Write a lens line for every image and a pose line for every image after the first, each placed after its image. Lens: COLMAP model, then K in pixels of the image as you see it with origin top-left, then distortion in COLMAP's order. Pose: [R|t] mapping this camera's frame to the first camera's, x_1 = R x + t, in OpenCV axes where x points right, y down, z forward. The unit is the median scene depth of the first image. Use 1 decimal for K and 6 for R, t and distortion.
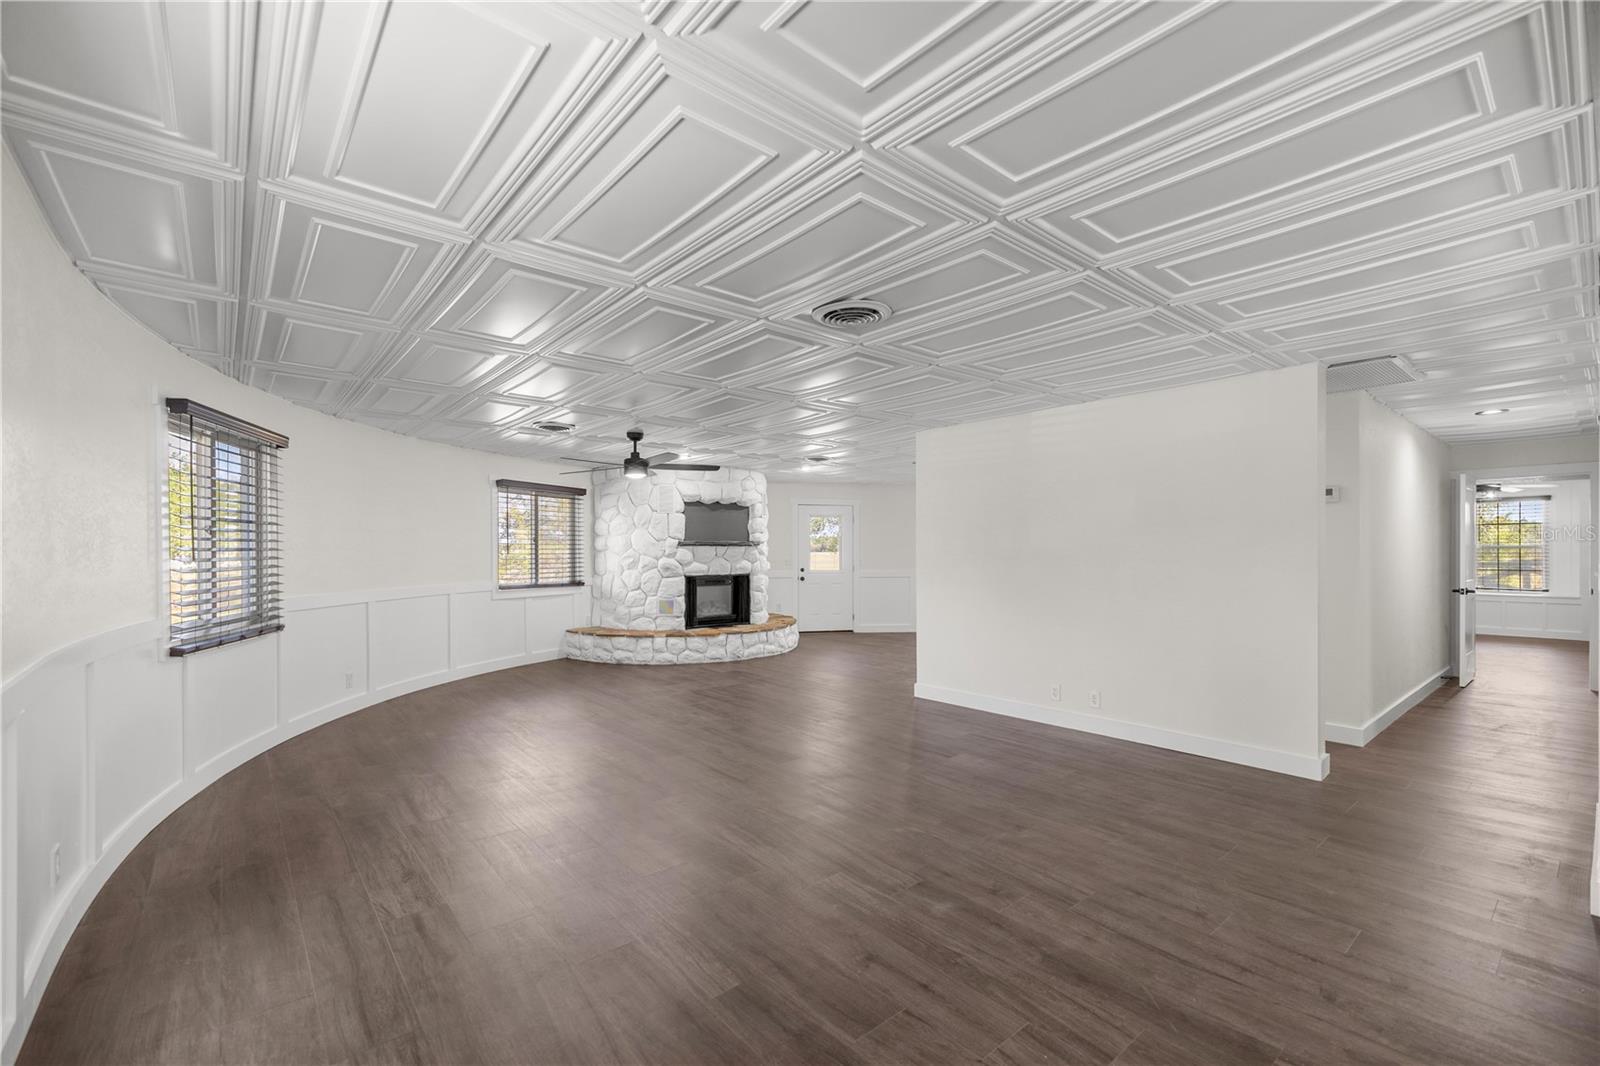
lens RADIAL K [[676.1, 0, 777.6], [0, 676.1, 550.6], [0, 0, 1]] dist [0.001245, -0.000244]
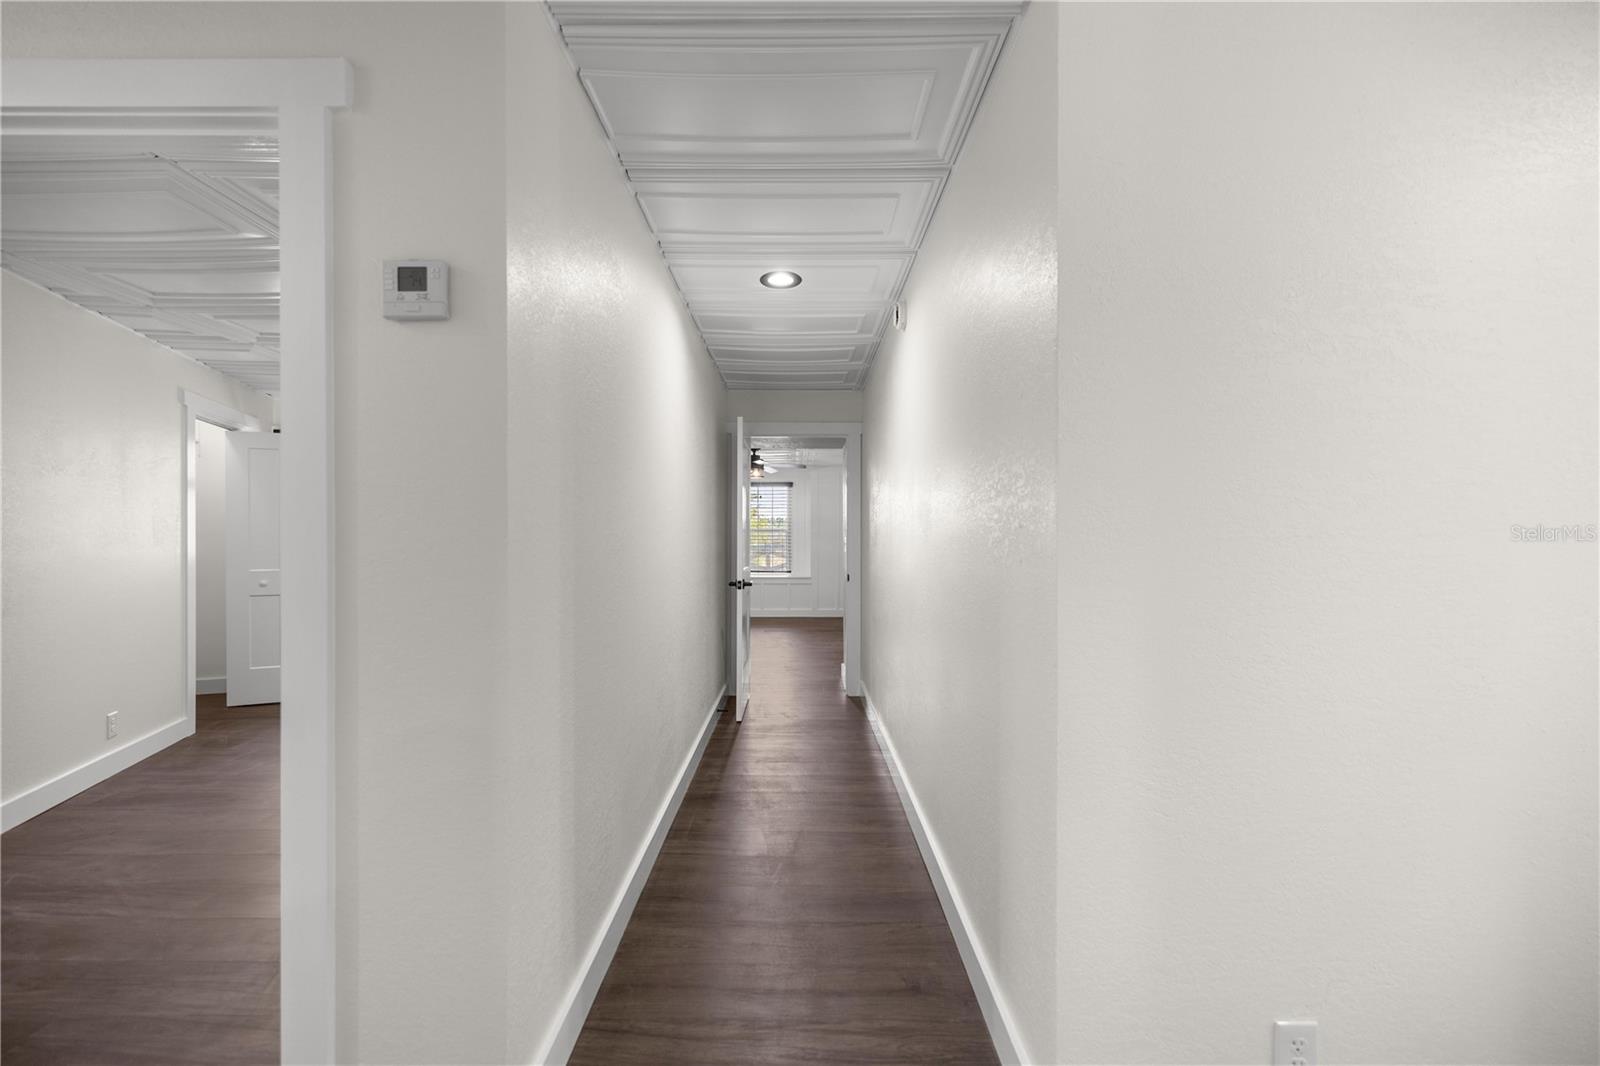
lens RADIAL K [[676.1, 0, 775.1], [0, 676.1, 543.1], [0, 0, 1]] dist [0.001245, -0.000244]
pose [[0.653384, -0.005277, 0.757008, 0.484215], [-0.000083, 0.999975, 0.007042, 0.010294], [-0.757027, -0.004664, 0.653367, 0.492821]]
